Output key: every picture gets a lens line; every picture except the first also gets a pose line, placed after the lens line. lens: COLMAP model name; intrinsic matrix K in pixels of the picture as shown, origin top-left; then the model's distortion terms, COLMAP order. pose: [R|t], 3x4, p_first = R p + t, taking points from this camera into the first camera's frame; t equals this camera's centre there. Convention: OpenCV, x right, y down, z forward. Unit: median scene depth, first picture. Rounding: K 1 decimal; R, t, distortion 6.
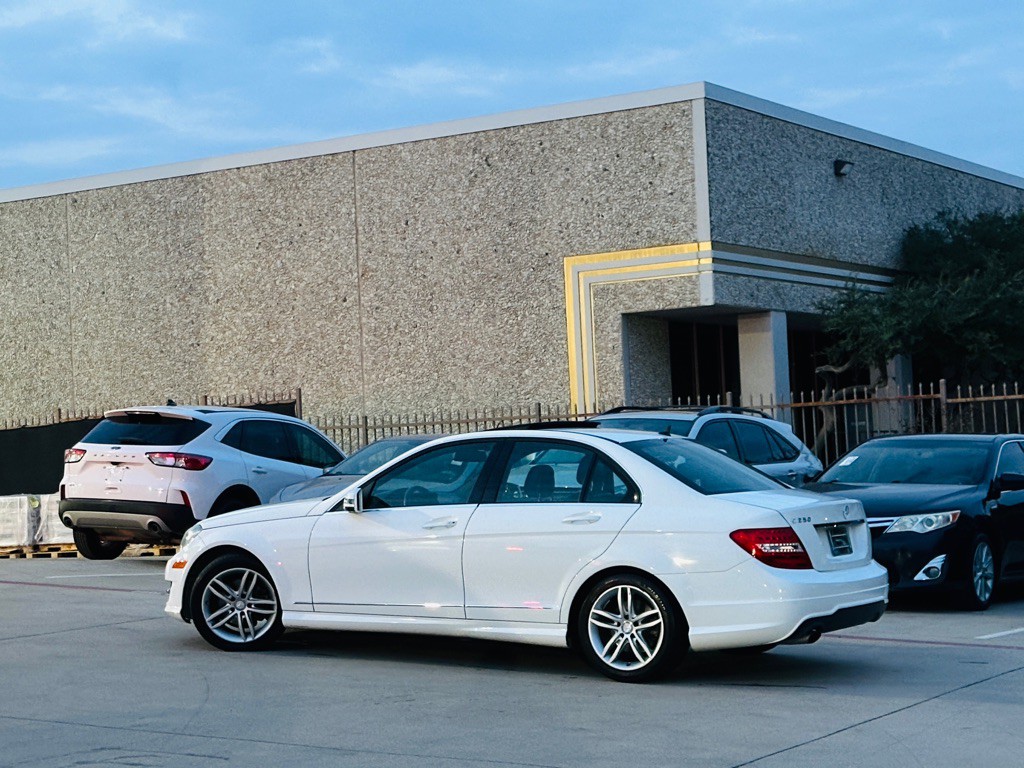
lens RADIAL K [[2109.6, 0, 536.0], [0, 2109.6, 357.1], [0, 0, 1]] dist [0.137781, 0.000000]
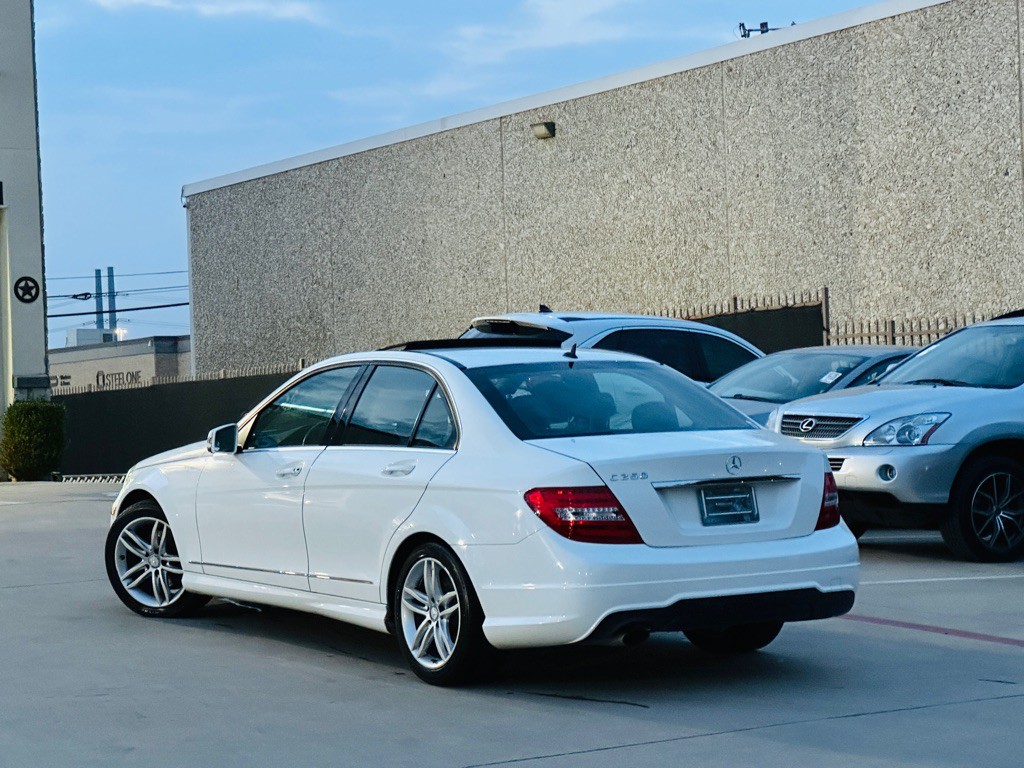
lens RADIAL K [[2416.7, 0, 513.3], [0, 2416.7, 379.9], [0, 0, 1]] dist [0.185338, 0.000000]
pose [[0.894692, 0.002180, -0.446679, 0.175423], [0.022694, 0.998475, 0.050328, 0.000630], [0.446108, -0.055165, 0.893278, 0.093802]]
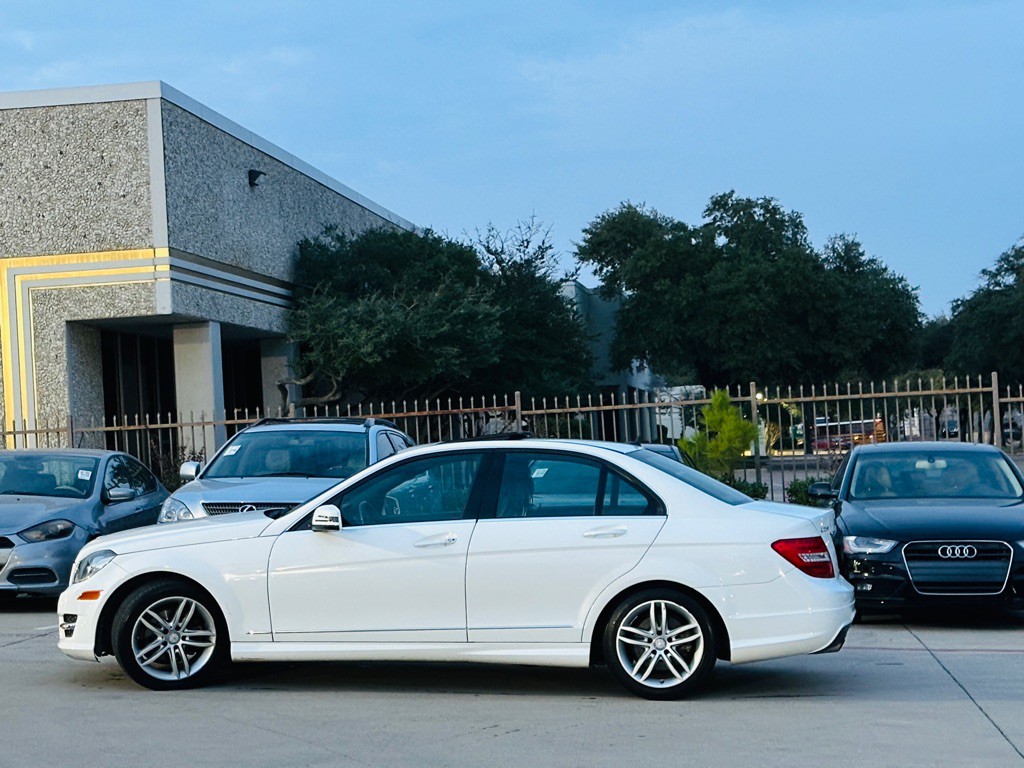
lens RADIAL K [[2109.6, 0, 509.8], [0, 2109.6, 378.2], [0, 0, 1]] dist [0.137781, 0.000000]
pose [[0.917673, 0.008407, 0.397248, -0.156671], [-0.009547, 0.999954, 0.000894, 0.002309], [-0.397222, -0.004613, 0.917711, 0.053016]]
